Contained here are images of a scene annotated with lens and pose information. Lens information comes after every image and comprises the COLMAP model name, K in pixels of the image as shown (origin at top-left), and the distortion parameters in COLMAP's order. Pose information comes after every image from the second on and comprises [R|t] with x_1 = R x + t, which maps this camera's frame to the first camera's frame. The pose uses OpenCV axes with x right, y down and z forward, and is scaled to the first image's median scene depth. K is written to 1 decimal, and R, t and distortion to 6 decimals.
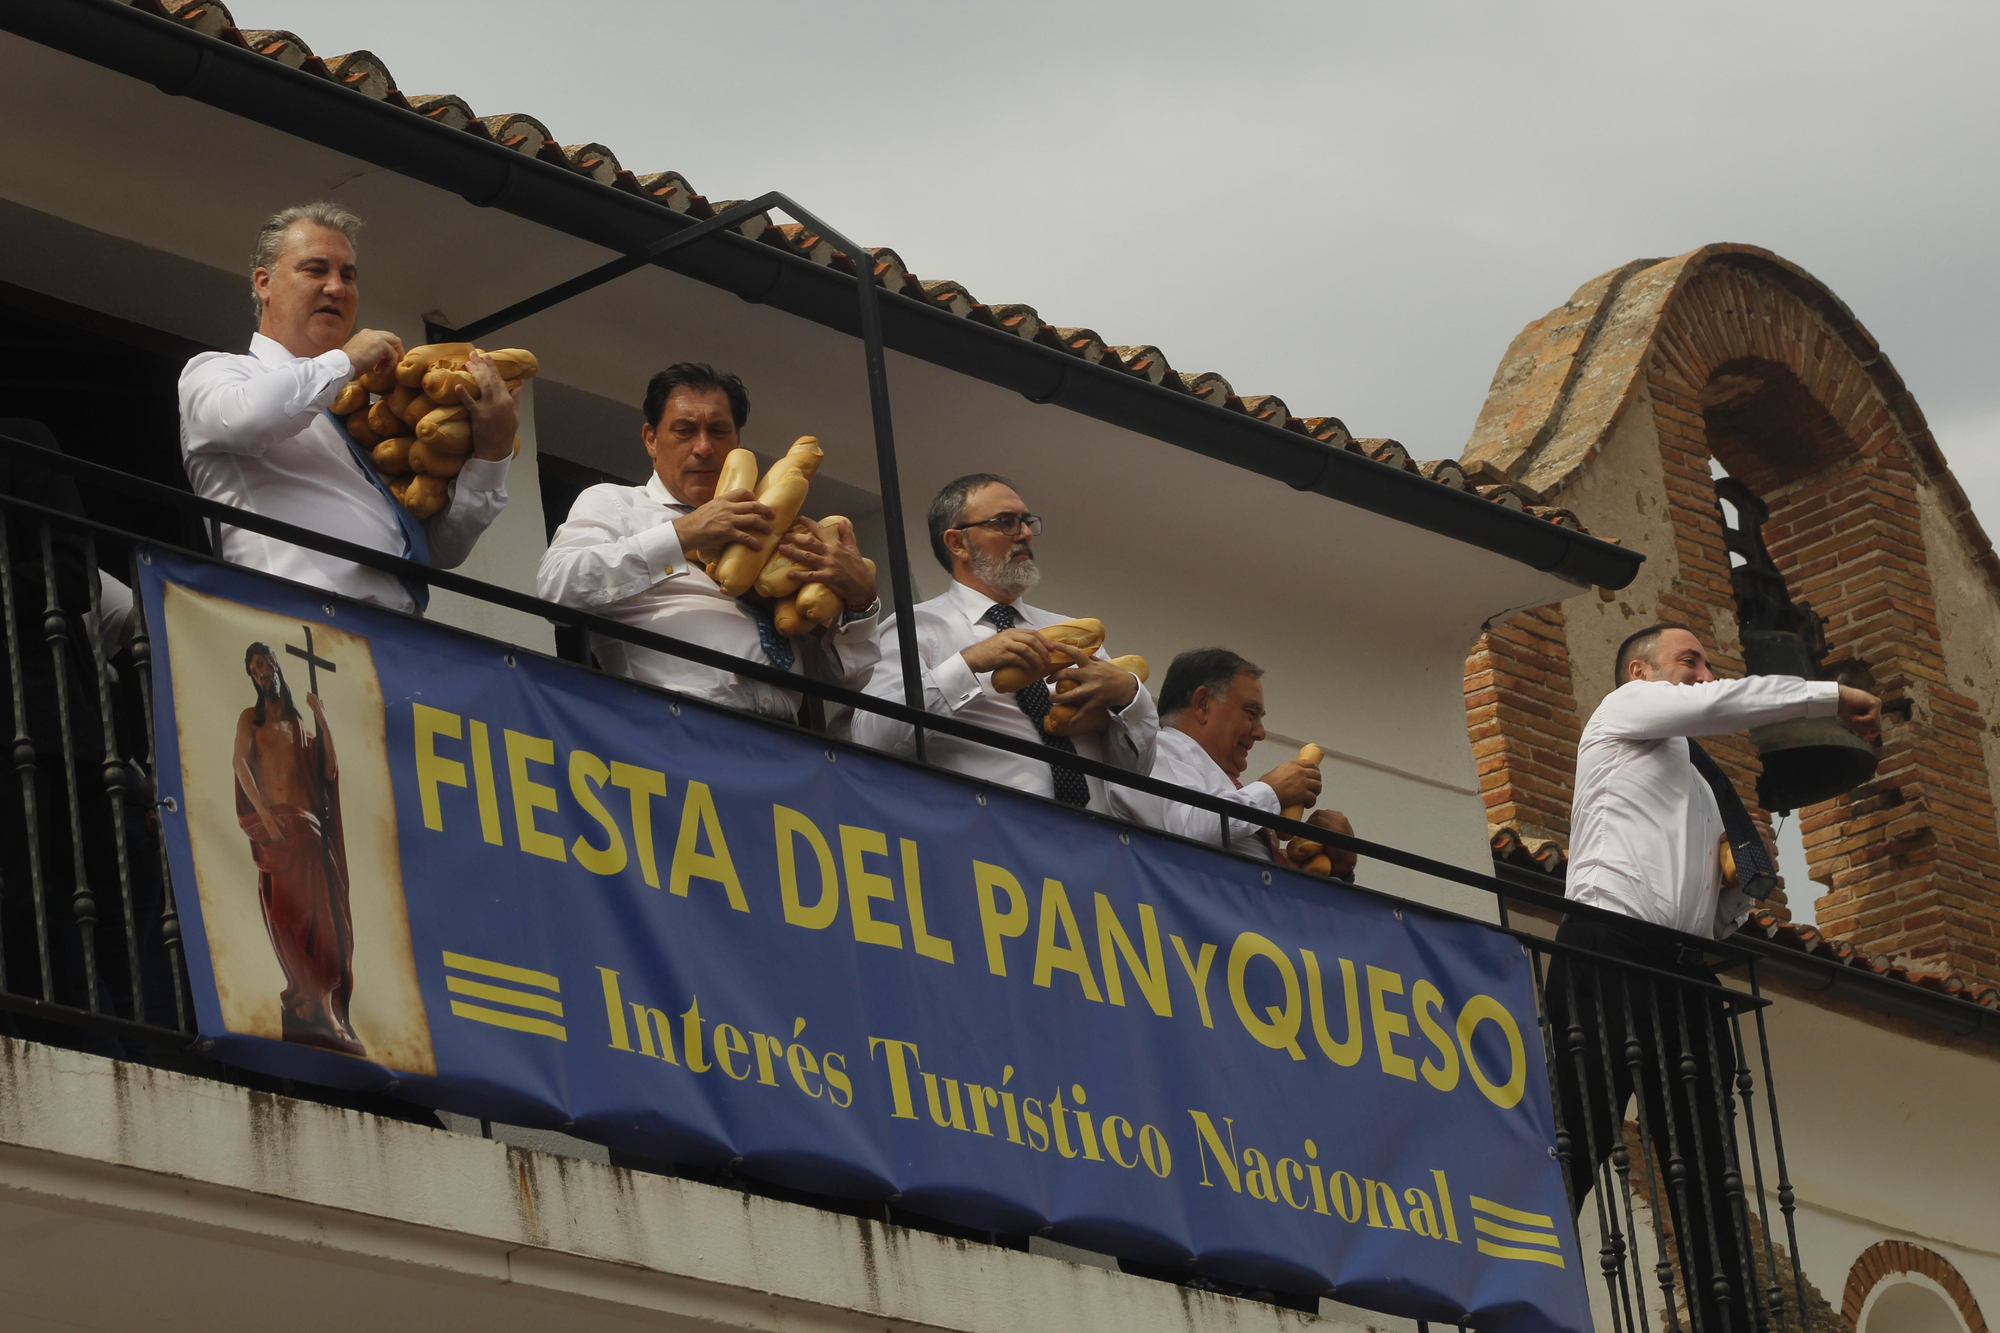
lens RADIAL K [[8398.9, 0, 1000.0], [0, 8398.9, 666.5], [0, 0, 1]] dist [0.301711, -6.711781]
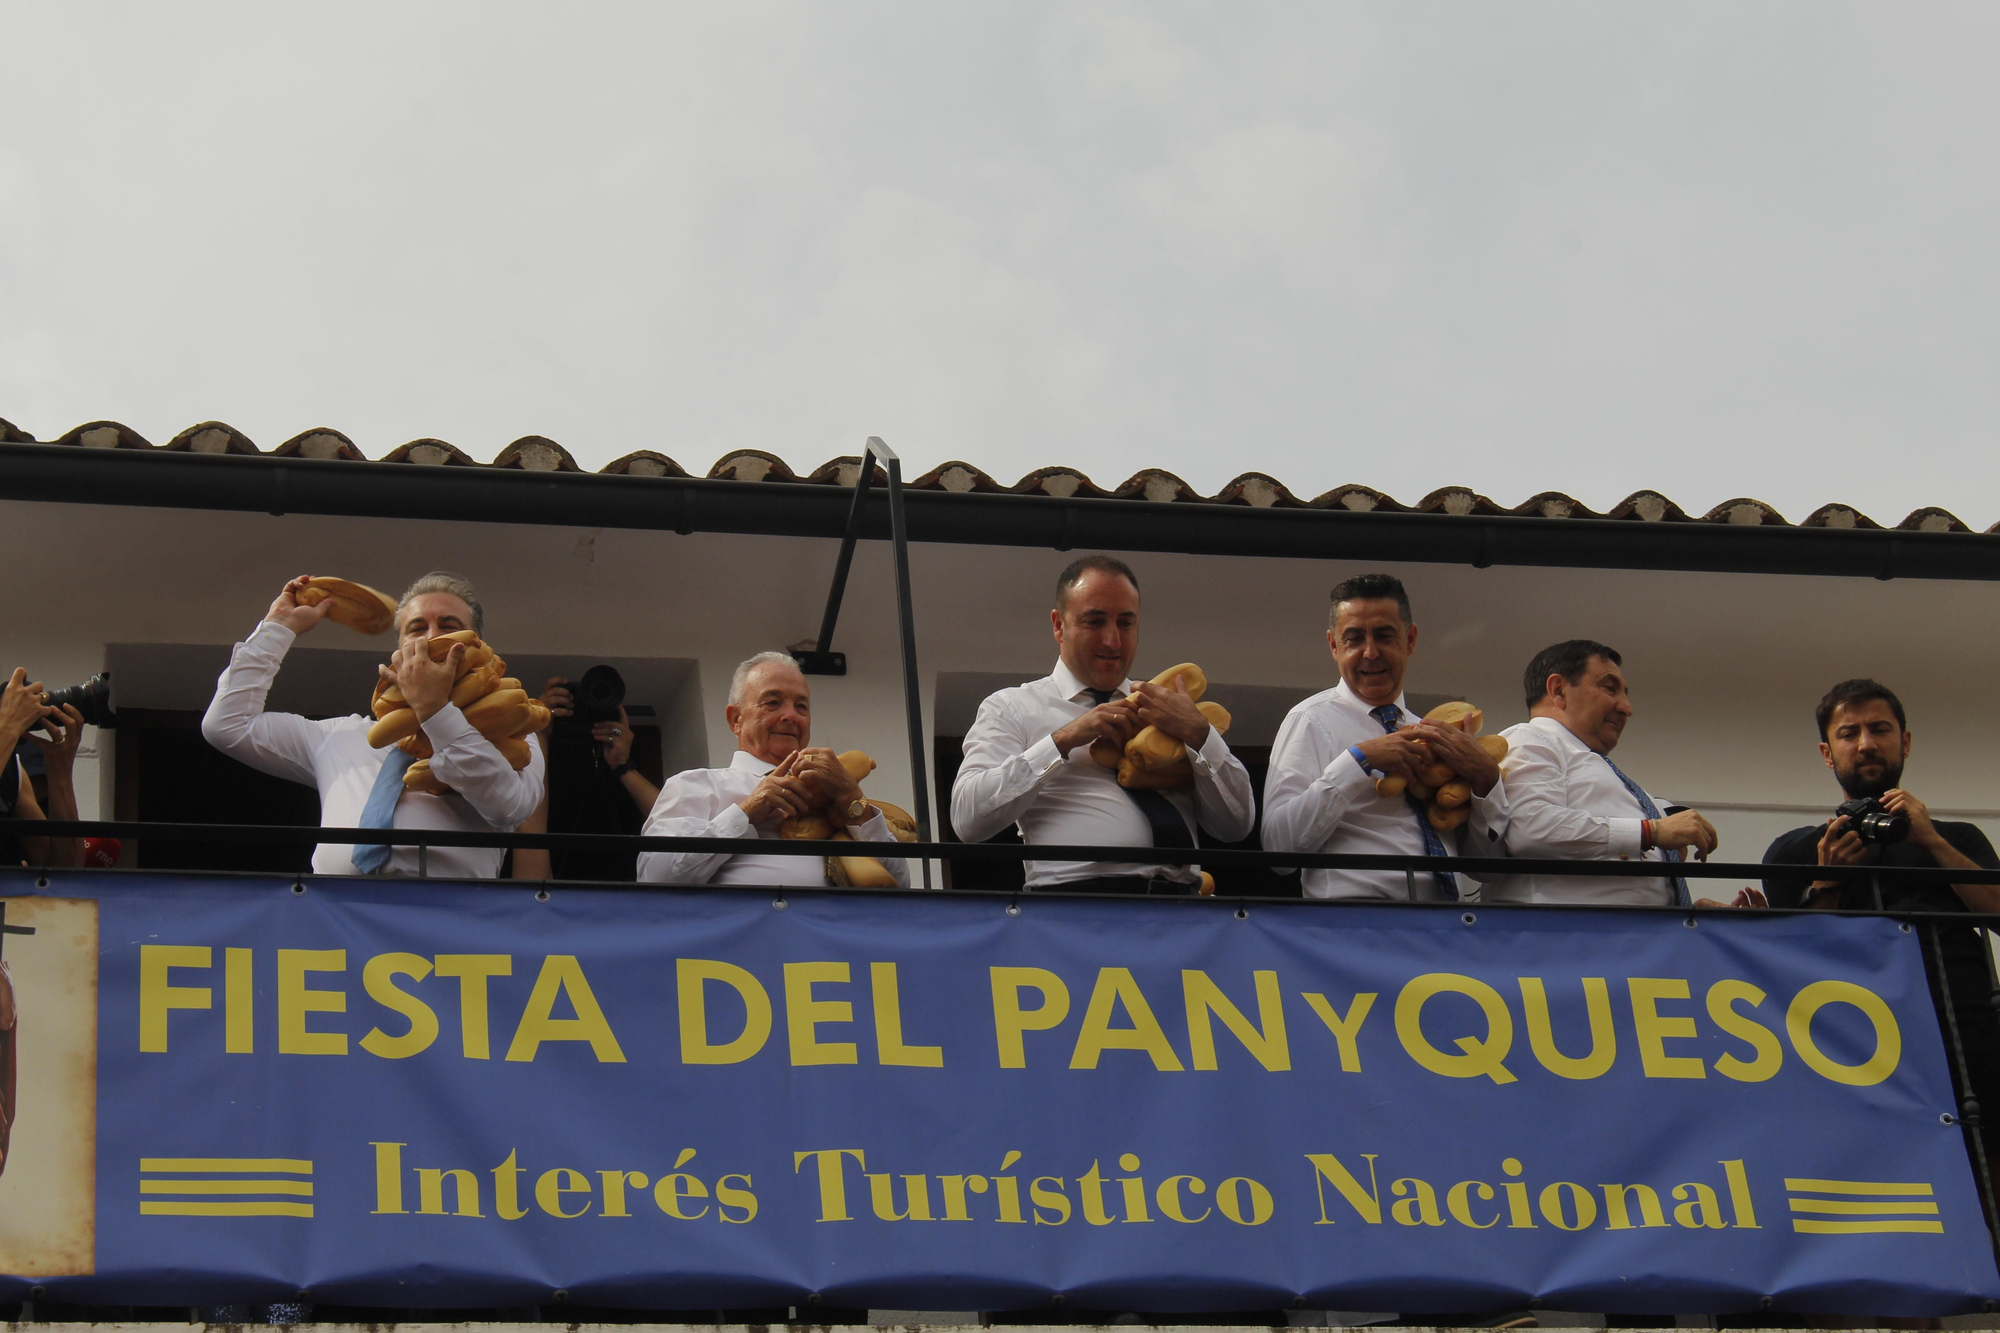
lens RADIAL K [[4817.2, 0, 934.0], [0, 4817.2, 638.1], [0, 0, 1]] dist [0.042592, 0.186360]
pose [[0.743385, -0.305952, -0.594788, 0.375306], [0.201426, 0.950371, -0.237112, 0.130073], [0.637814, 0.056460, 0.768118, 0.559851]]
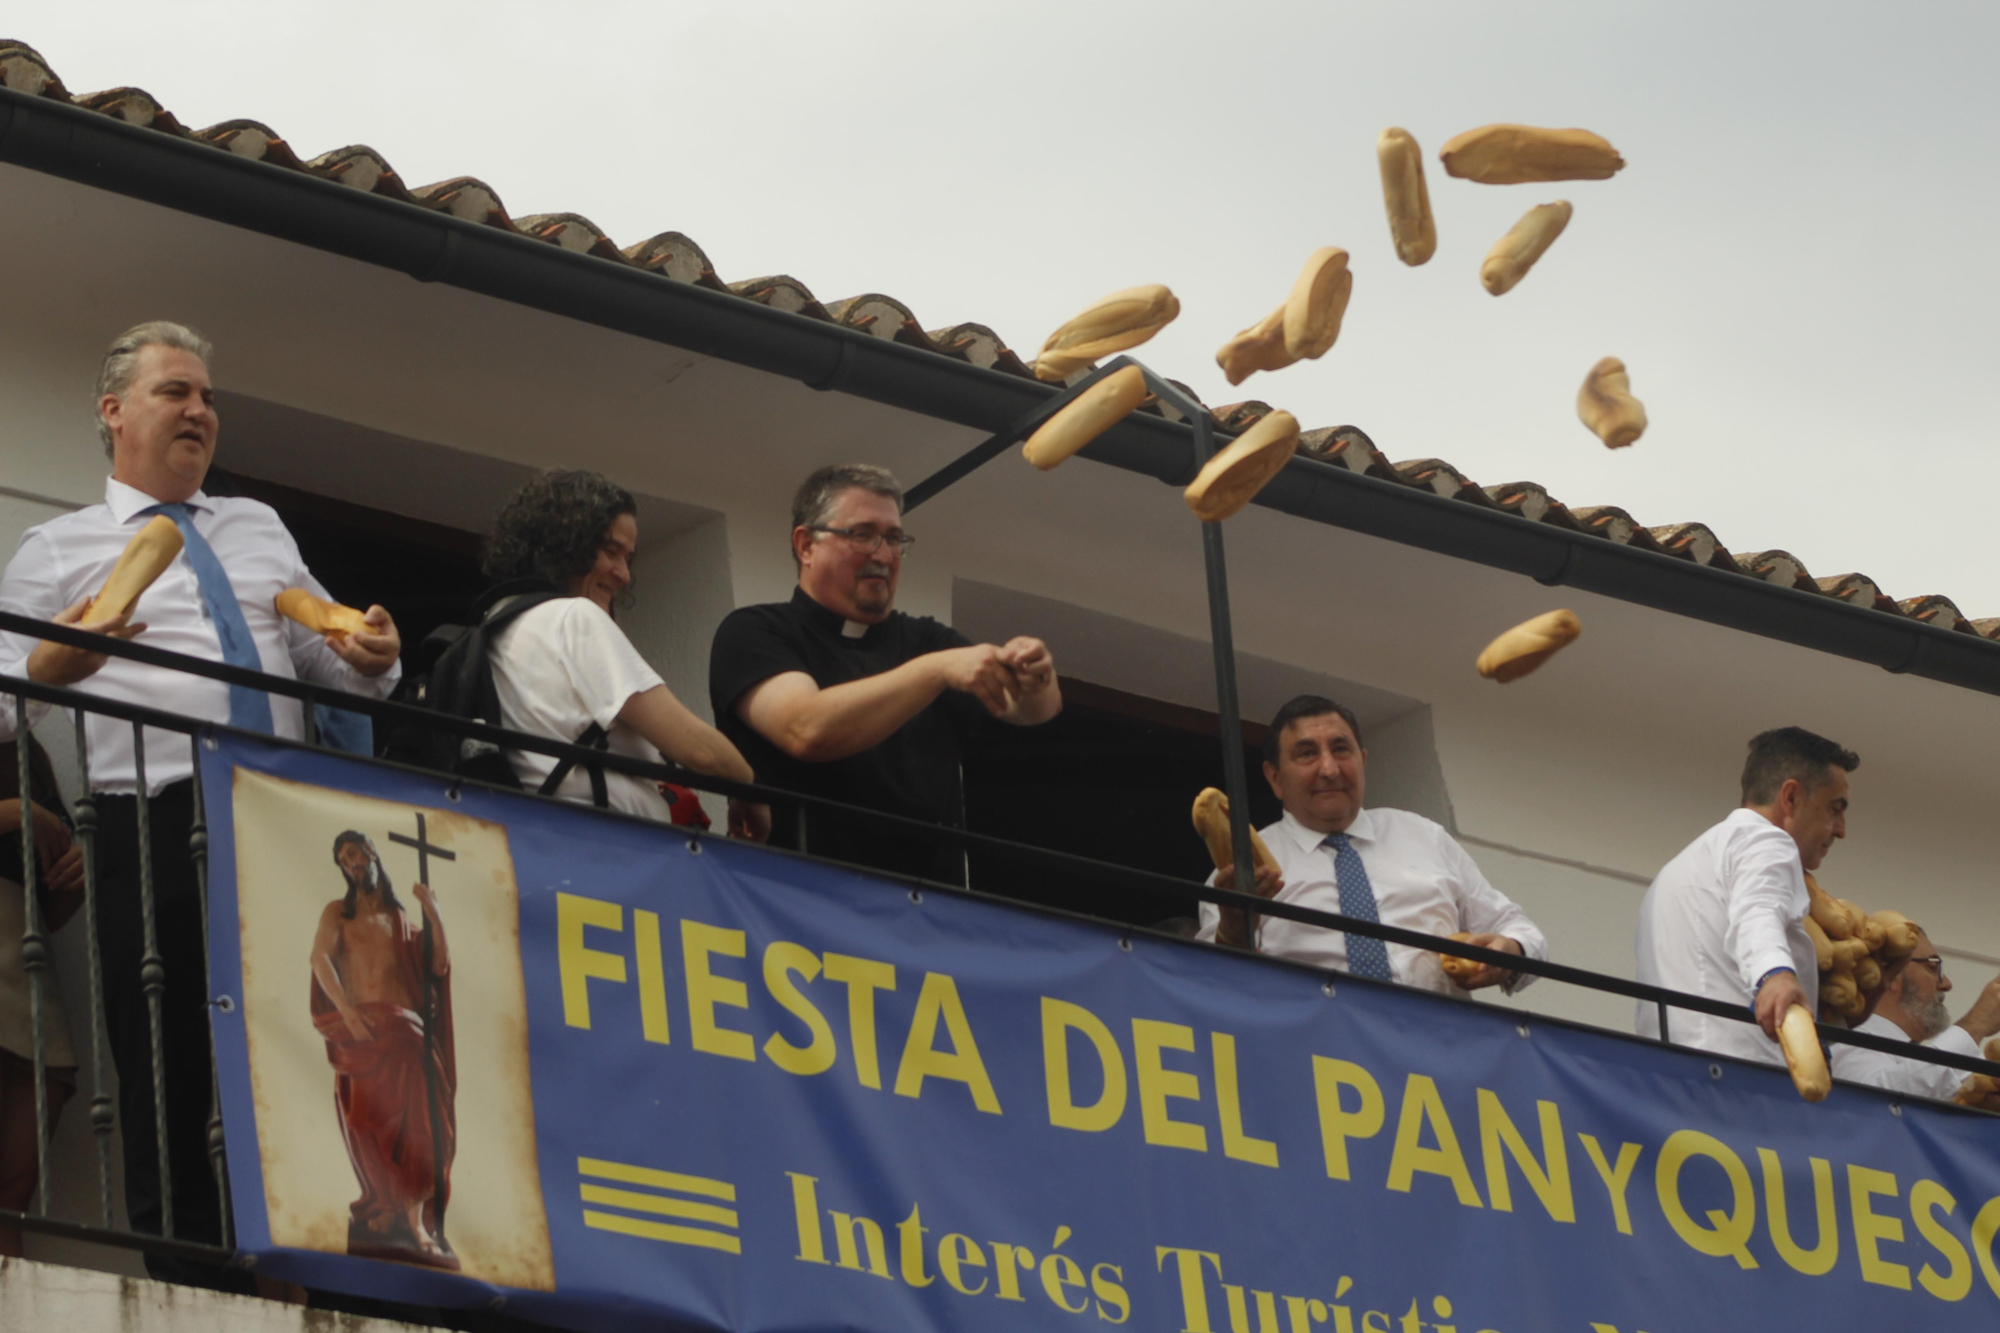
lens RADIAL K [[7782.5, 0, 1000.0], [0, 7782.5, 666.5], [0, 0, 1]] dist [0.078230, -0.781087]
pose [[0.971439, -0.054293, -0.230993, 0.170140], [0.041584, 0.997359, -0.059539, 0.031280], [0.233616, 0.048233, 0.971132, 0.170082]]
